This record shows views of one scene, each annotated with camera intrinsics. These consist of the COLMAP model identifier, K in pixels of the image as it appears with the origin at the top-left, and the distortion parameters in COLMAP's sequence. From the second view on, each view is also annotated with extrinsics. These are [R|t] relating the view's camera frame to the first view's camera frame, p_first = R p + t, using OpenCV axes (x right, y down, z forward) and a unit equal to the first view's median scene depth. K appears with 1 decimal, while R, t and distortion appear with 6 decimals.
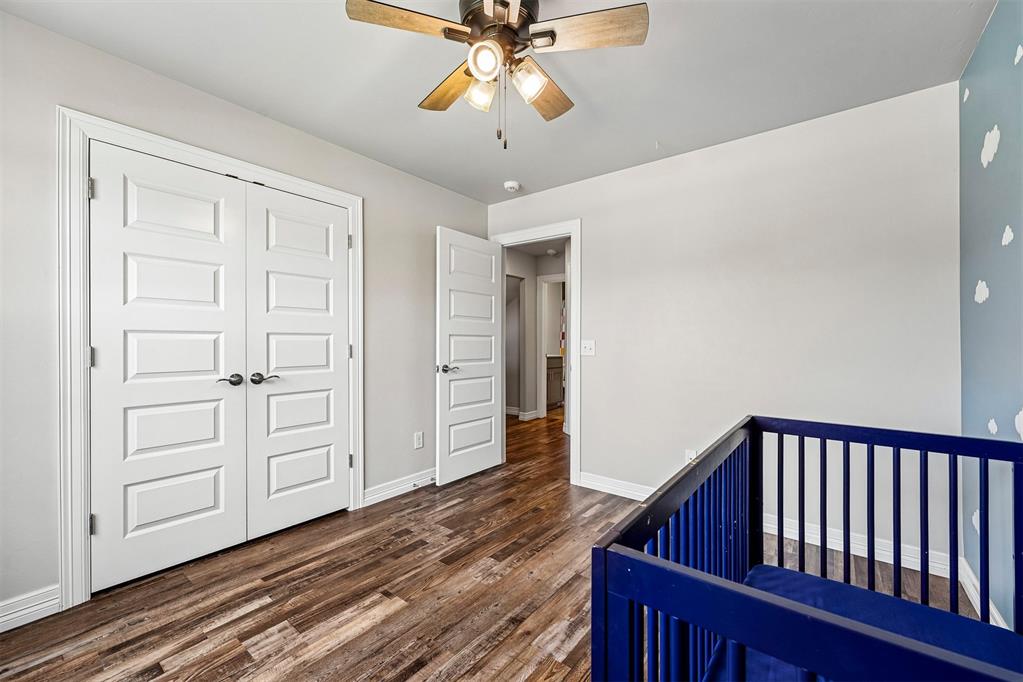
lens RADIAL K [[412.5, 0, 514.0], [0, 412.5, 340.8], [0, 0, 1]] dist [0.002544, 0.000627]
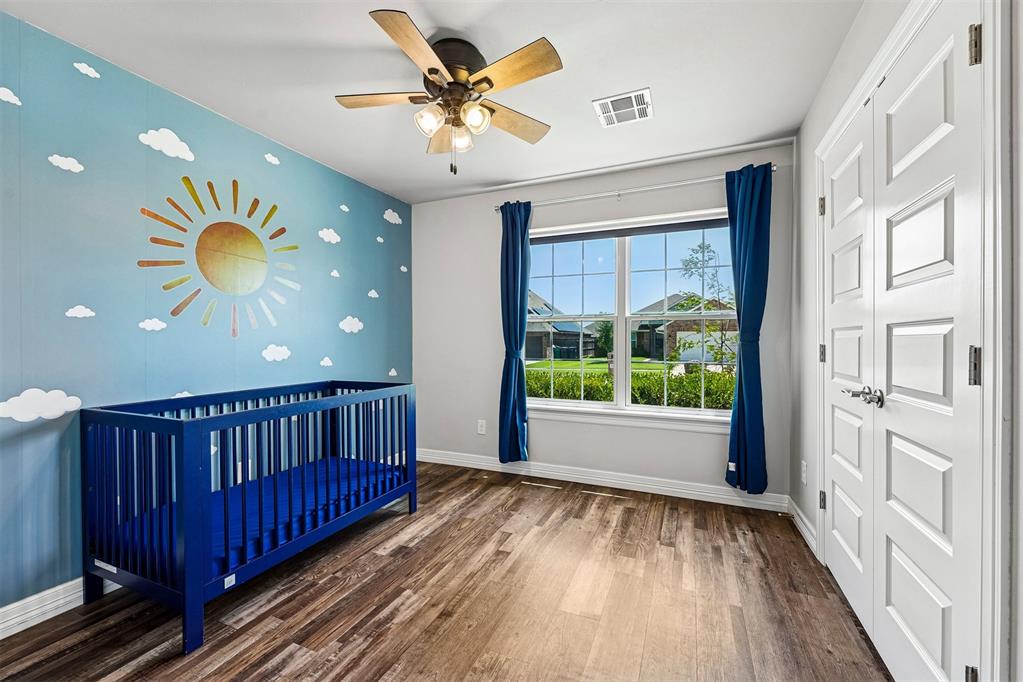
lens RADIAL K [[412.5, 0, 514.0], [0, 412.5, 340.8], [0, 0, 1]] dist [0.002544, 0.000627]
pose [[-0.968644, 0.001589, -0.248446, 0.097437], [0.002053, 0.999997, -0.001606, 0.002532], [0.248442, -0.002065, -0.968644, 2.078548]]
